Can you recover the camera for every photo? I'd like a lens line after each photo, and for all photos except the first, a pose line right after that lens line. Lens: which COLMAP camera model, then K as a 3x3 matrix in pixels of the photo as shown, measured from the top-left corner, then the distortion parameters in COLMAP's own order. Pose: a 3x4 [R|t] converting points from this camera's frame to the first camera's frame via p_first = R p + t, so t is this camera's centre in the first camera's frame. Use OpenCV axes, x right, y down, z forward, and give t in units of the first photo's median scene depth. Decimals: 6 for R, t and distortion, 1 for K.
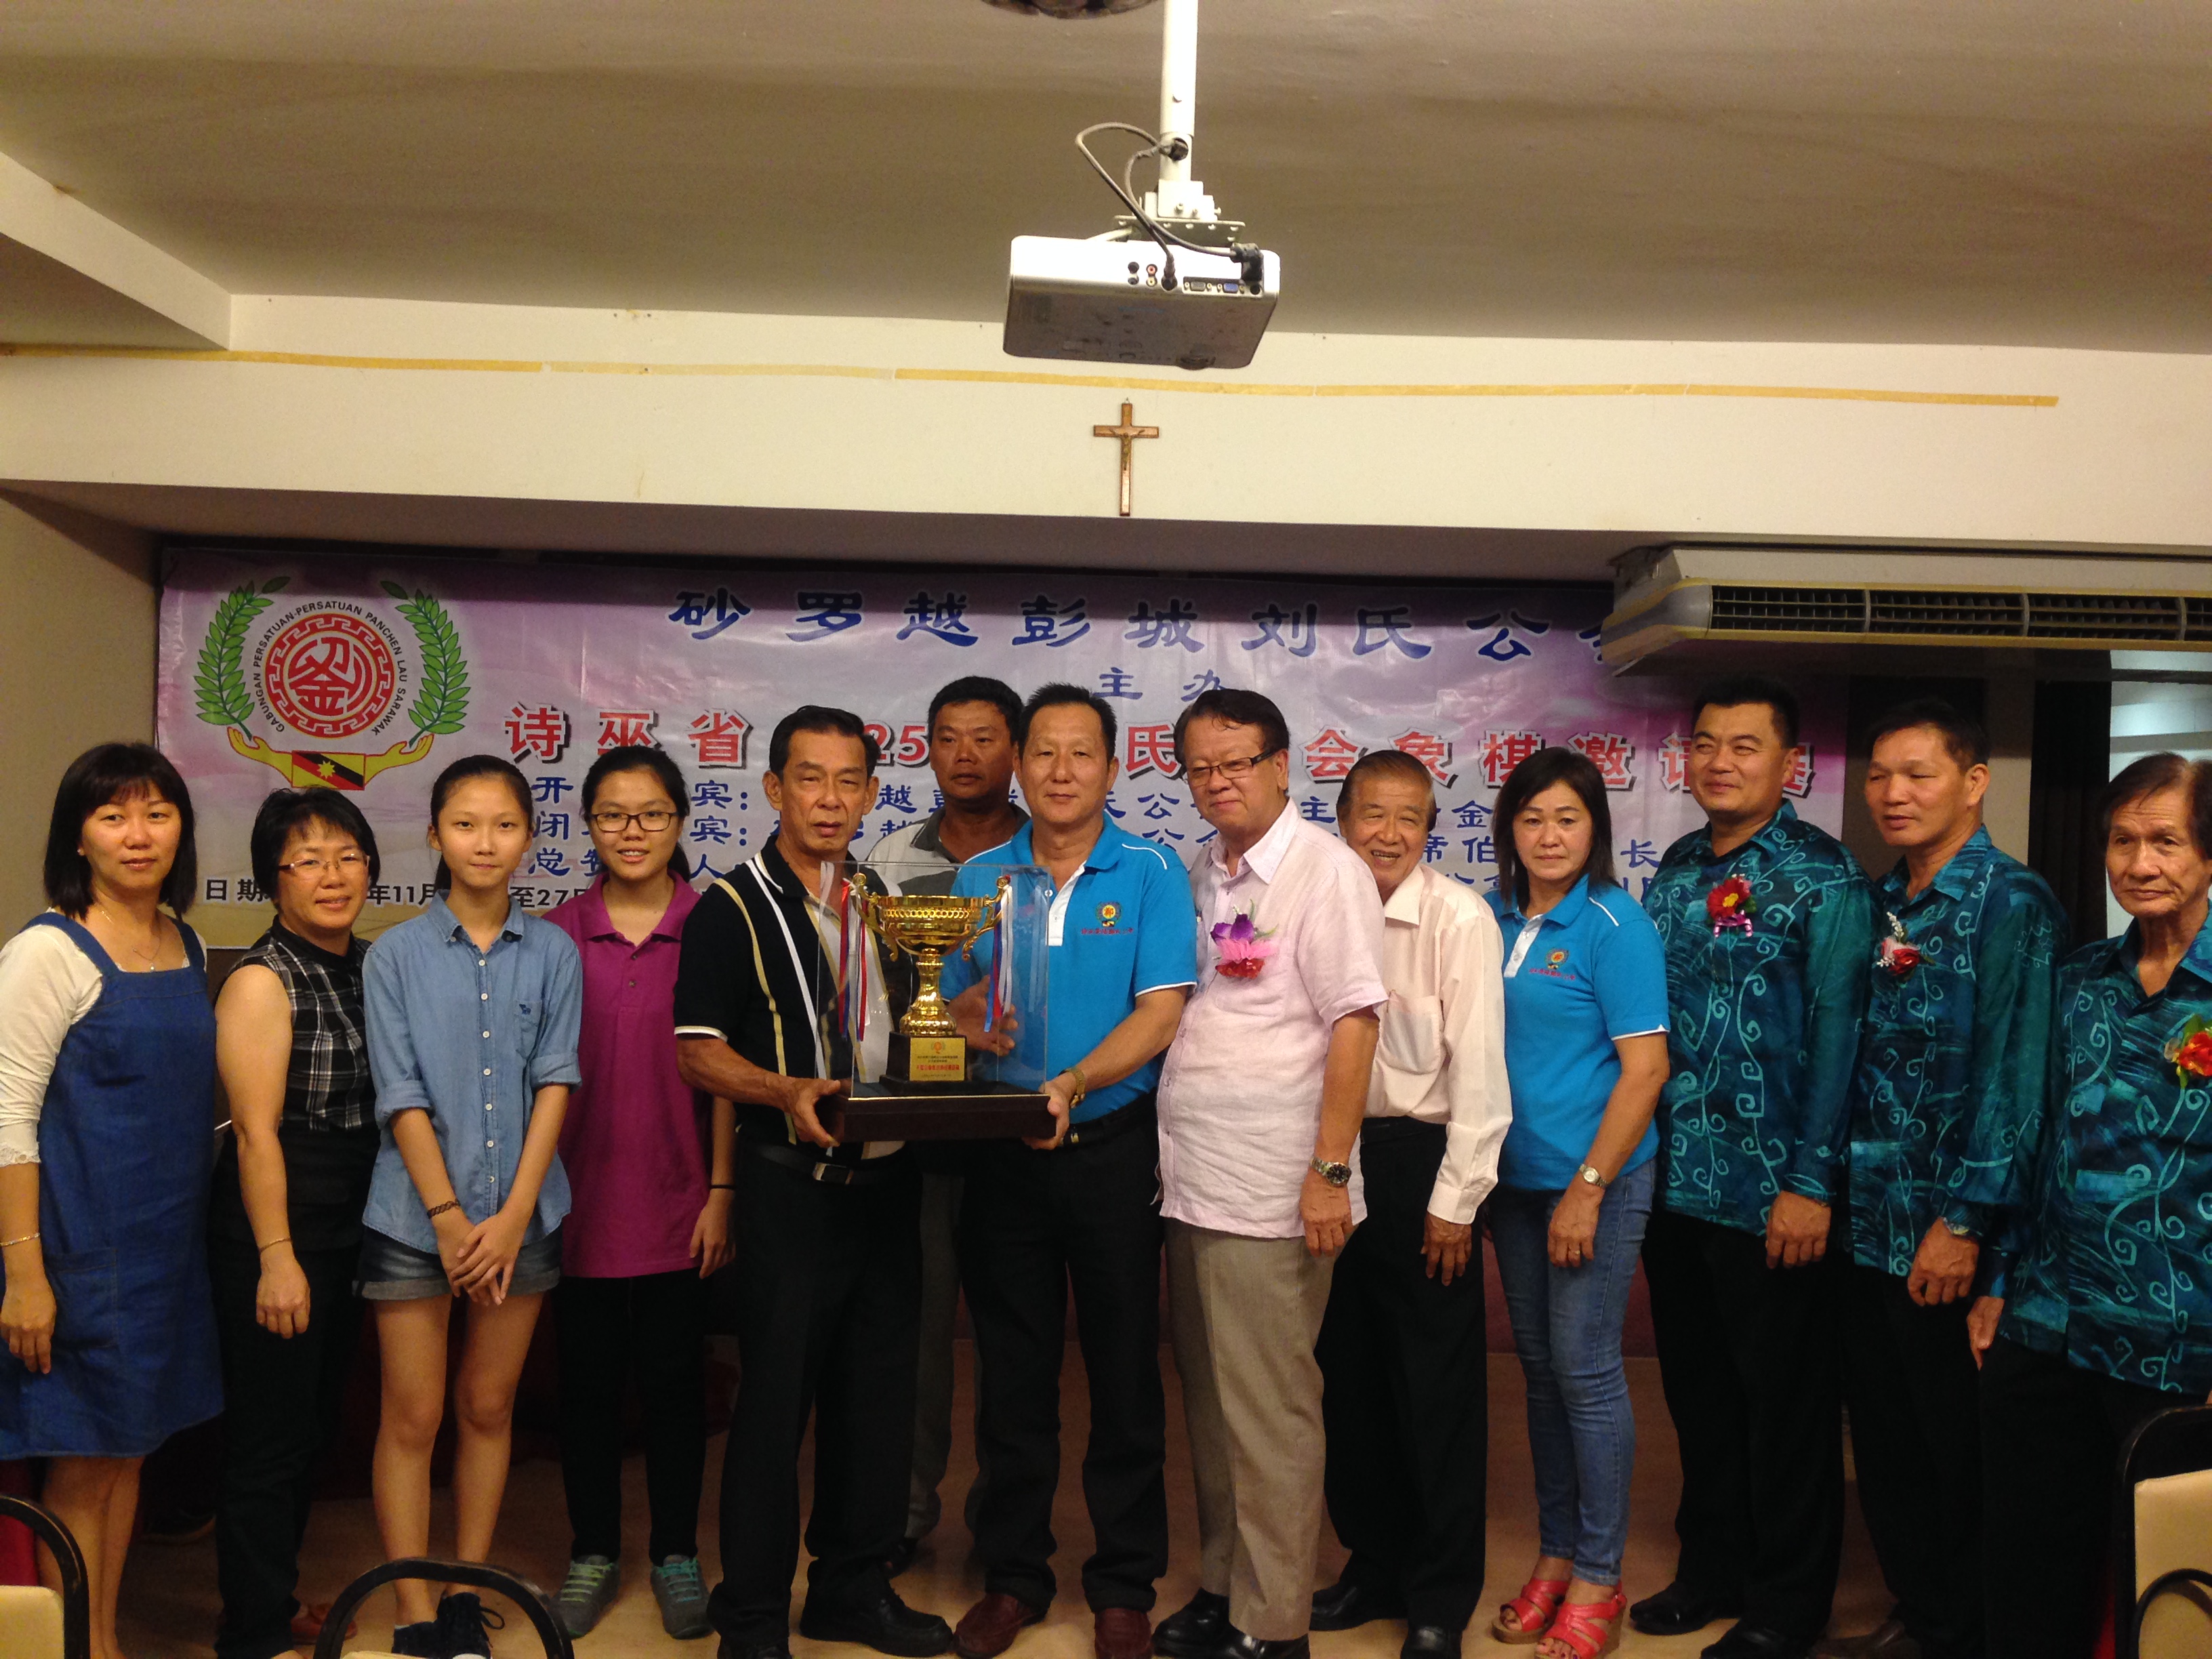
lens RADIAL K [[2097.2, 0, 1115.4], [0, 2097.2, 826.3], [0, 0, 1]] dist [0.082224, 0.010922]
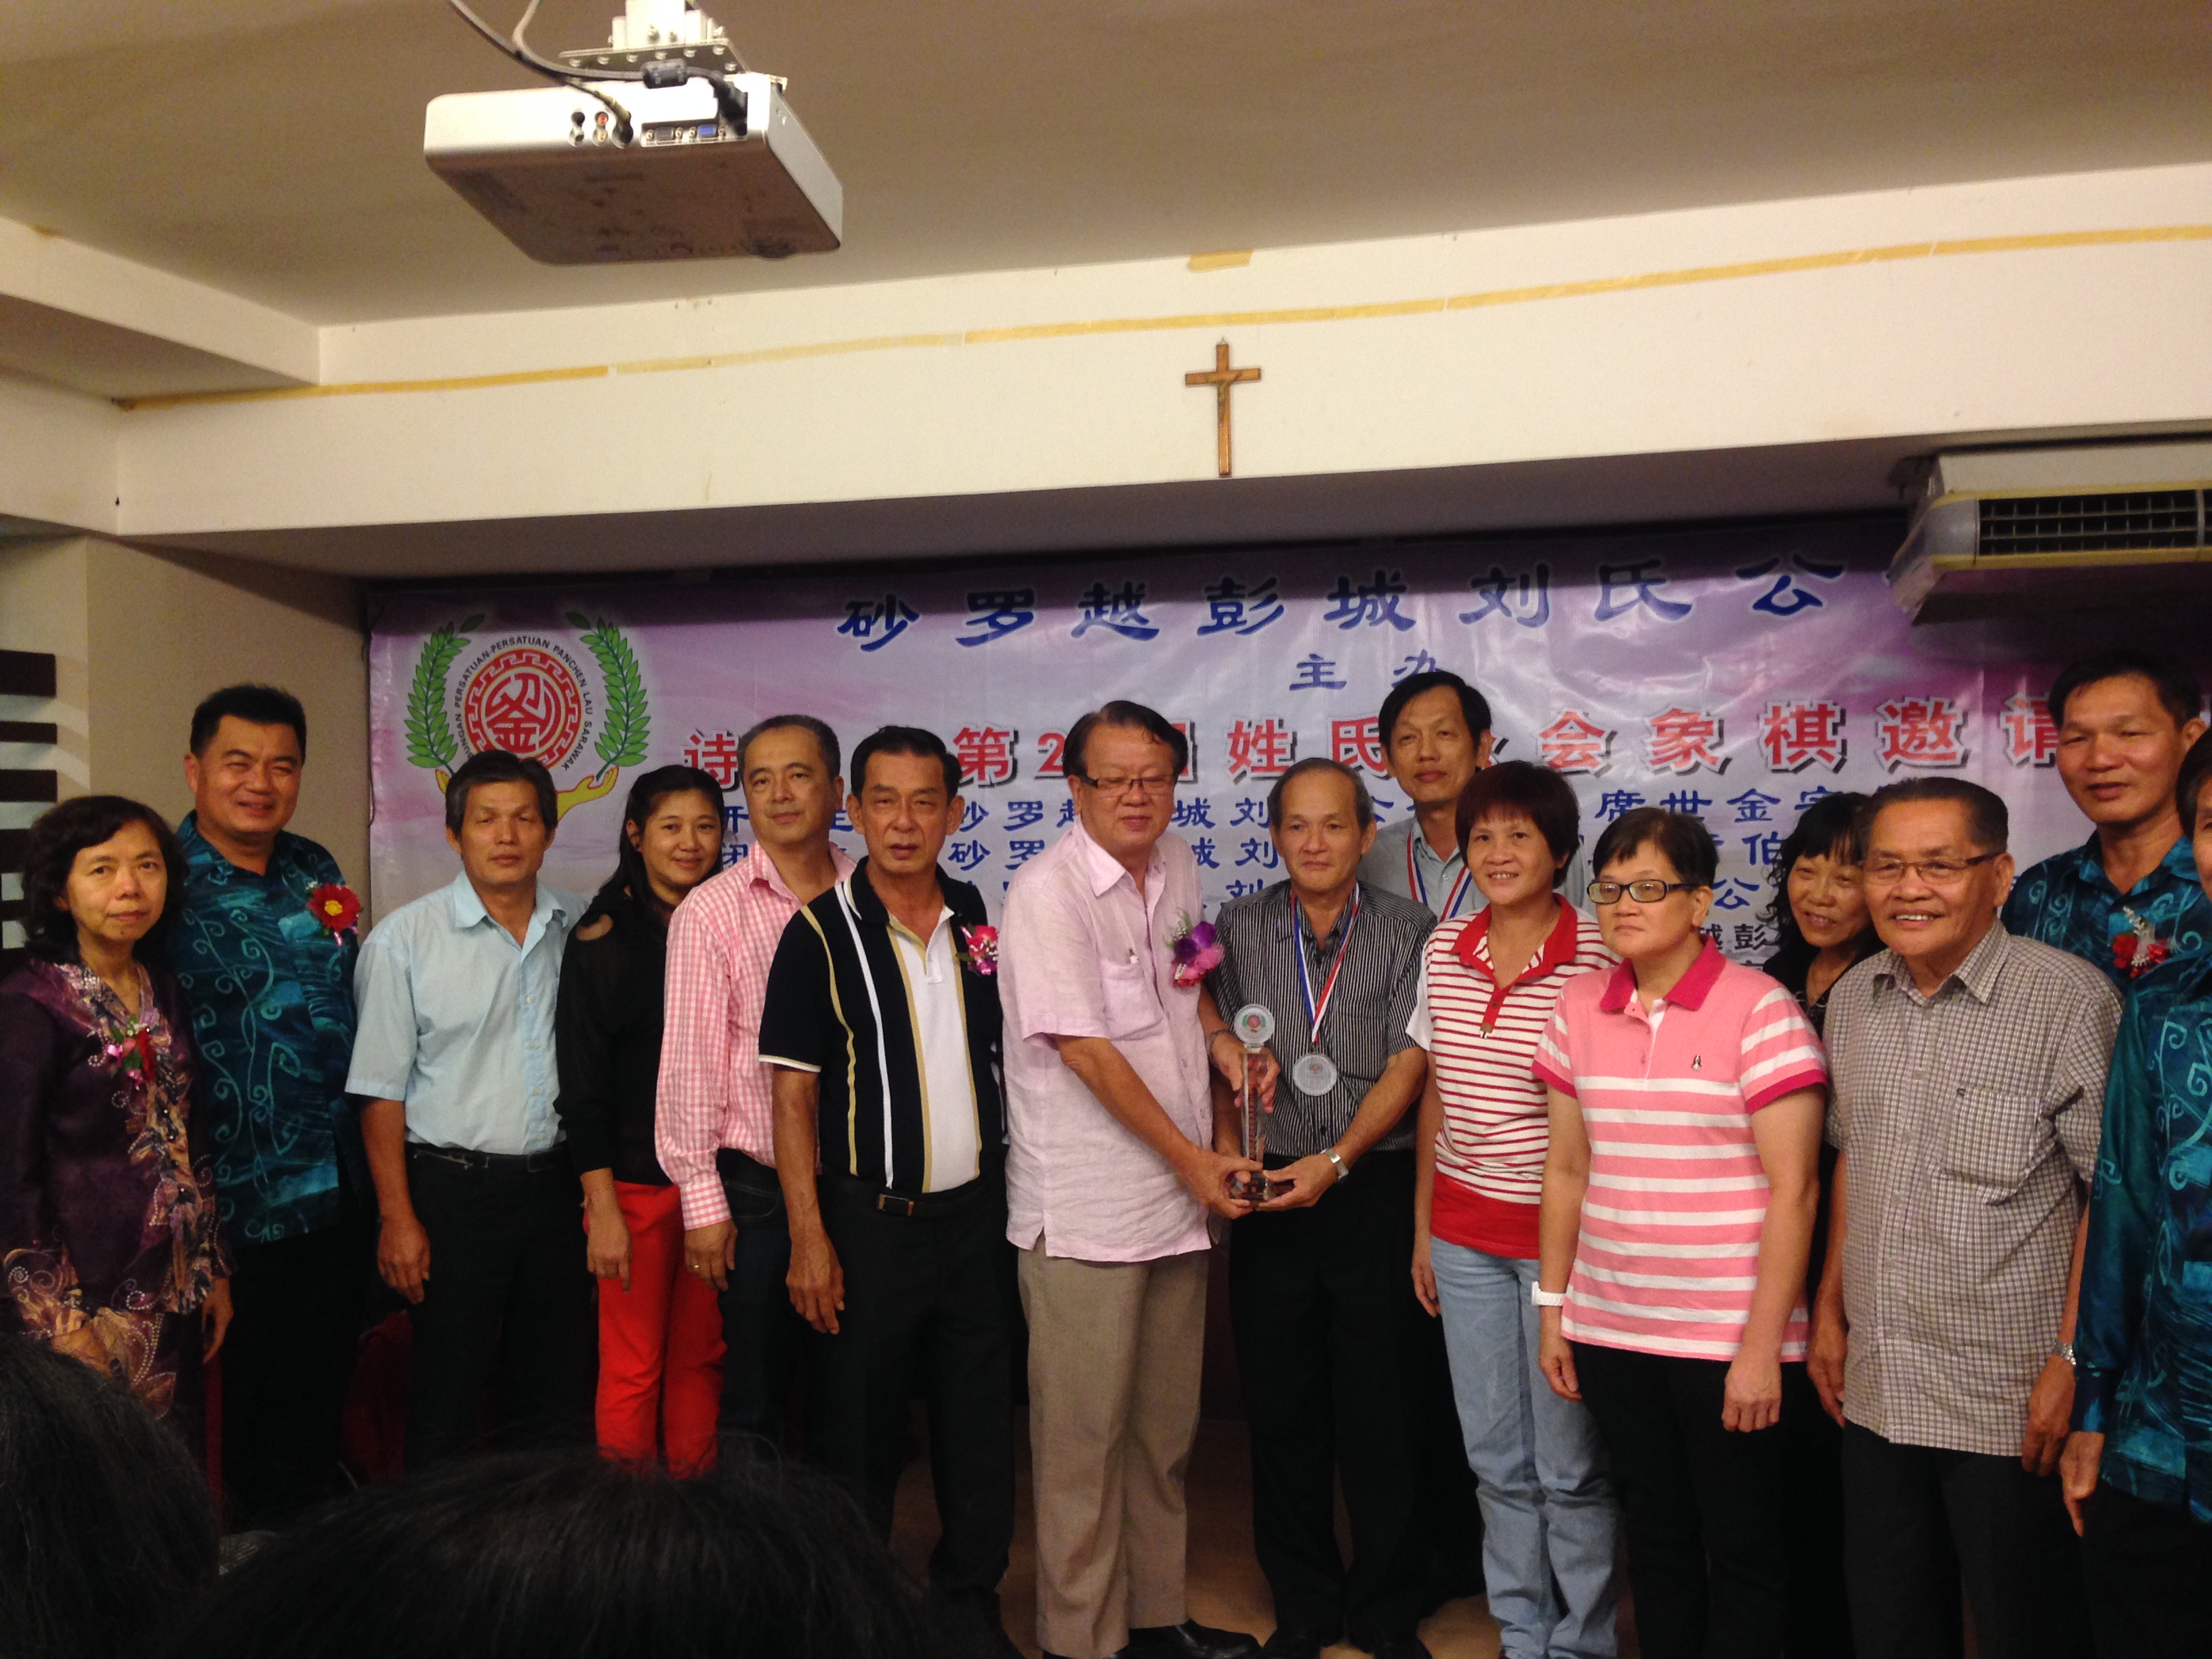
lens RADIAL K [[2097.2, 0, 1115.4], [0, 2097.2, 826.3], [0, 0, 1]] dist [0.082224, 0.010922]
pose [[0.958916, -0.038383, -0.281082, 0.163114], [0.038600, 0.999243, -0.004765, -0.003252], [0.281052, -0.006280, 0.959672, 0.142611]]
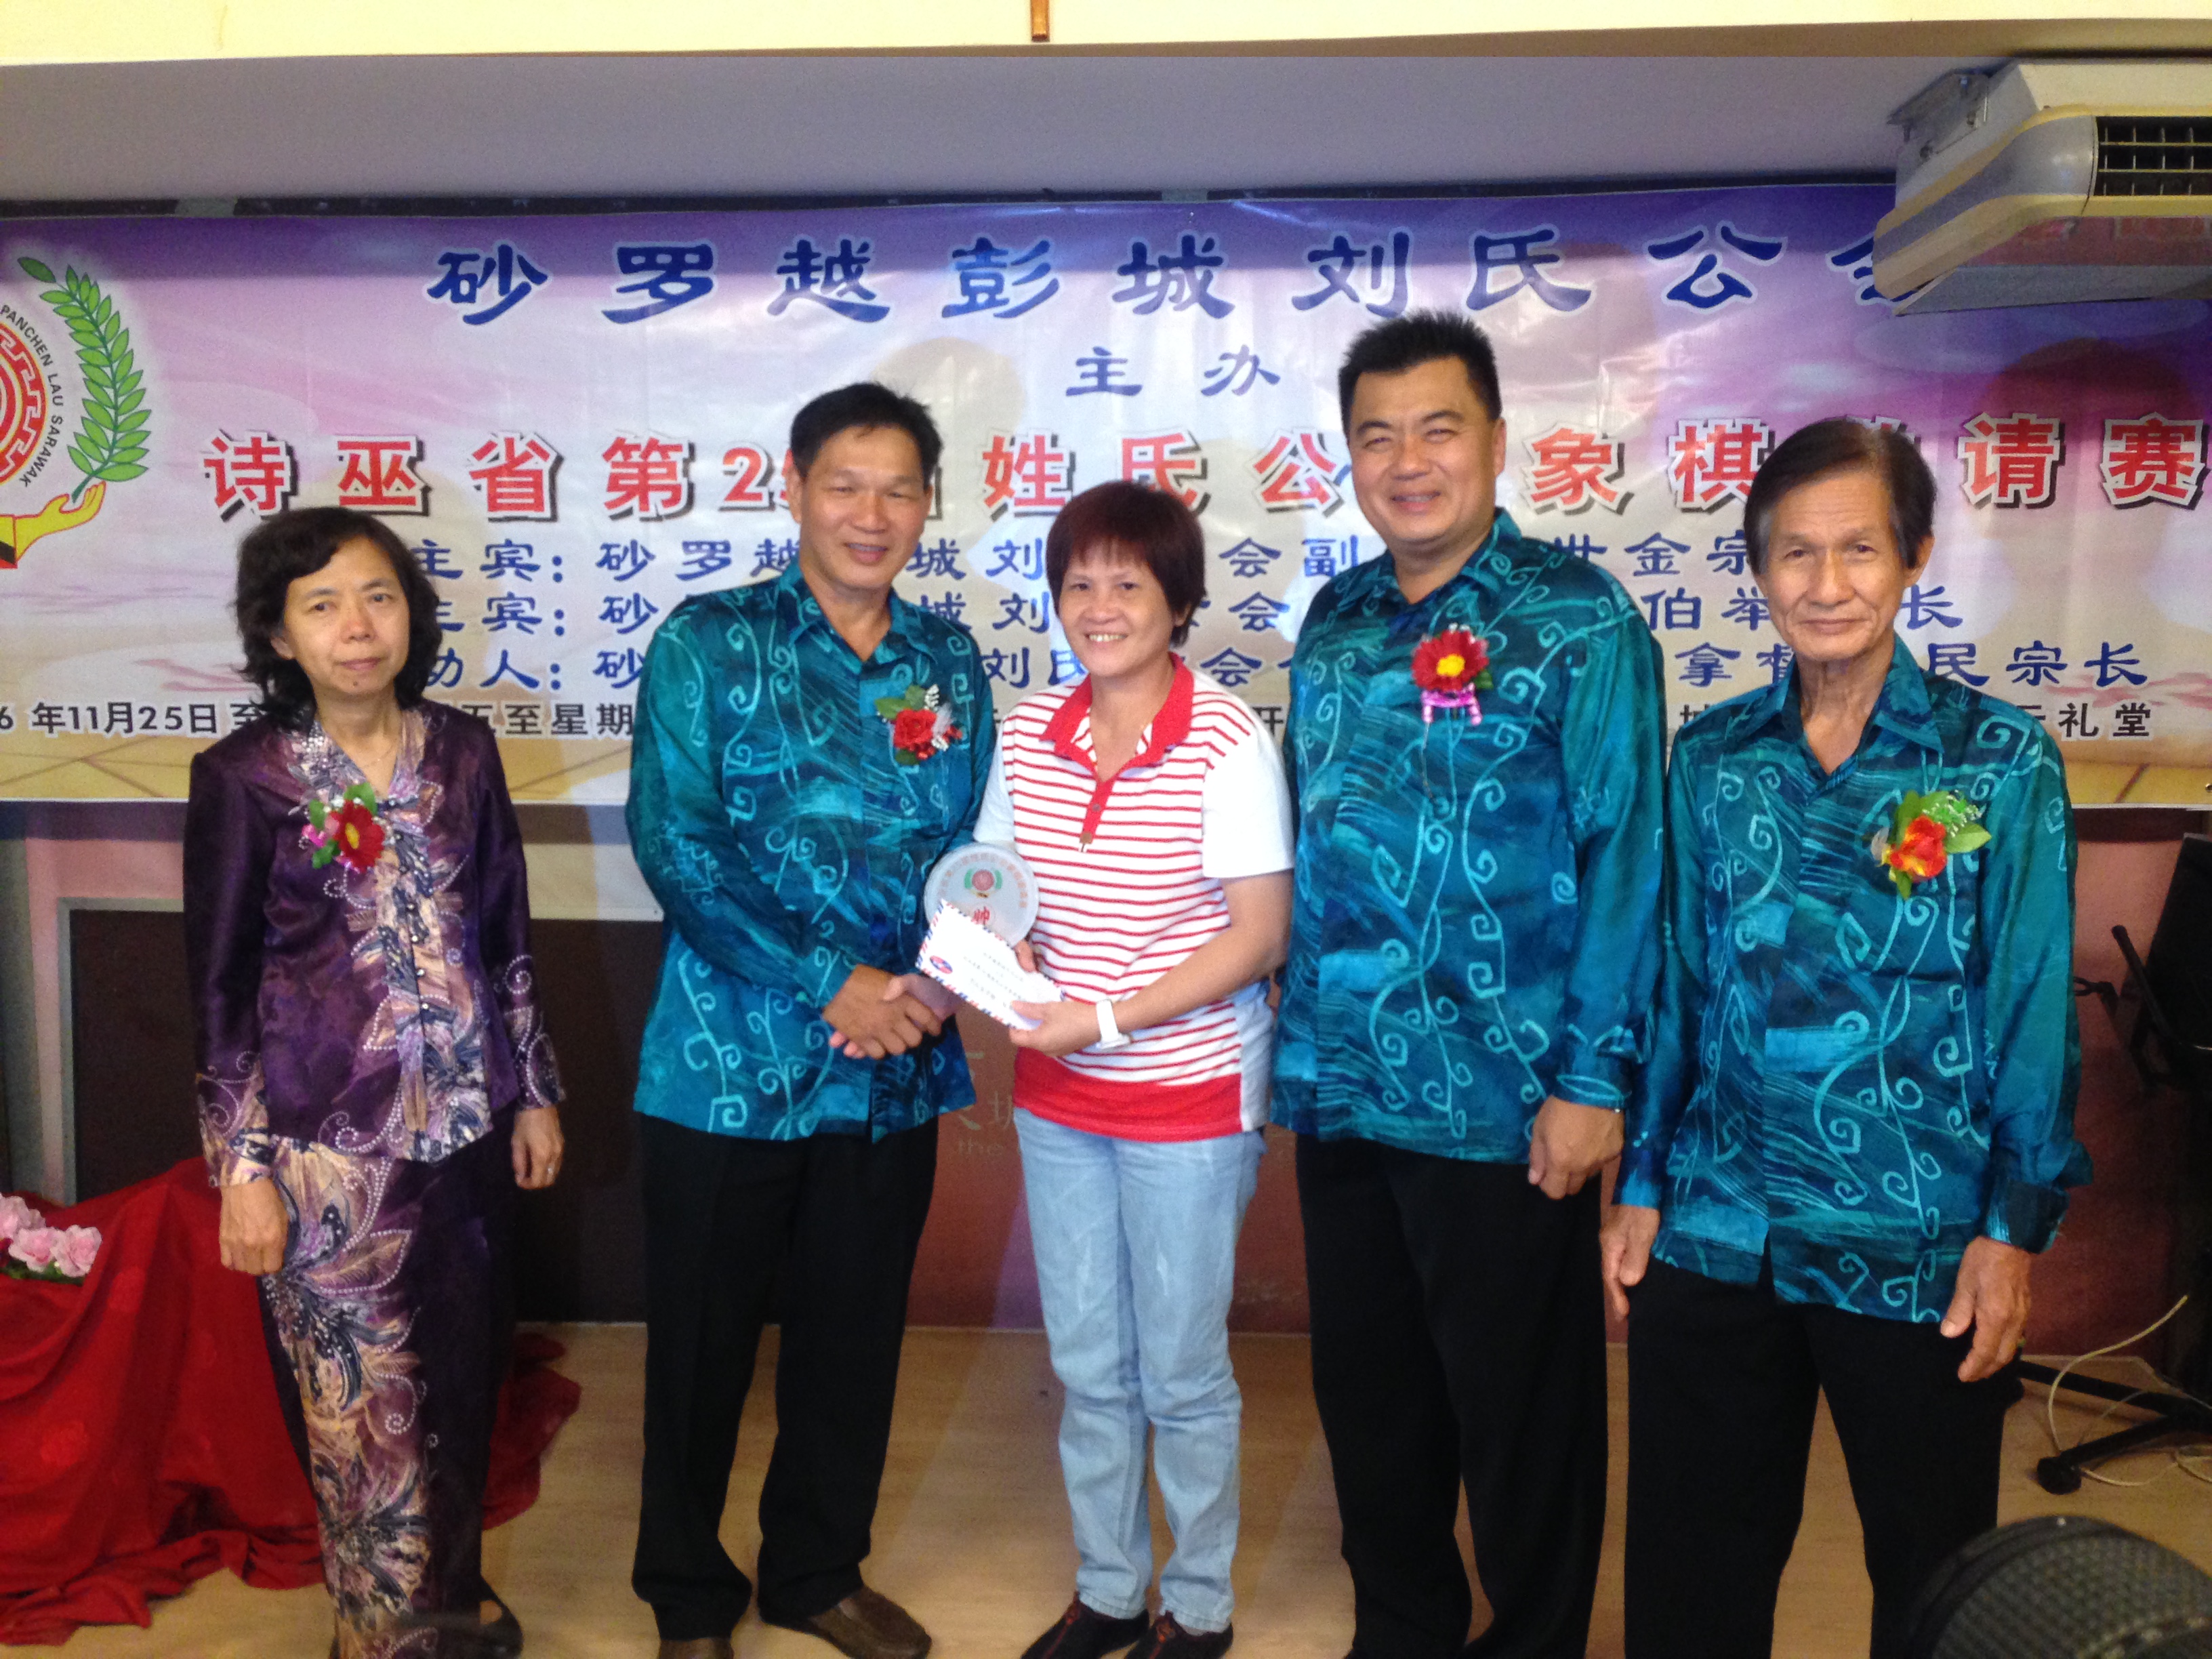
lens RADIAL K [[2069.4, 0, 1106.0], [0, 2069.4, 829.5], [0, 0, 1]] dist [0.145092, -0.258275]
pose [[0.996133, -0.020937, -0.085324, 0.054470], [0.029734, 0.994219, 0.103175, 0.007051], [0.082670, -0.105313, 0.990997, 0.340306]]
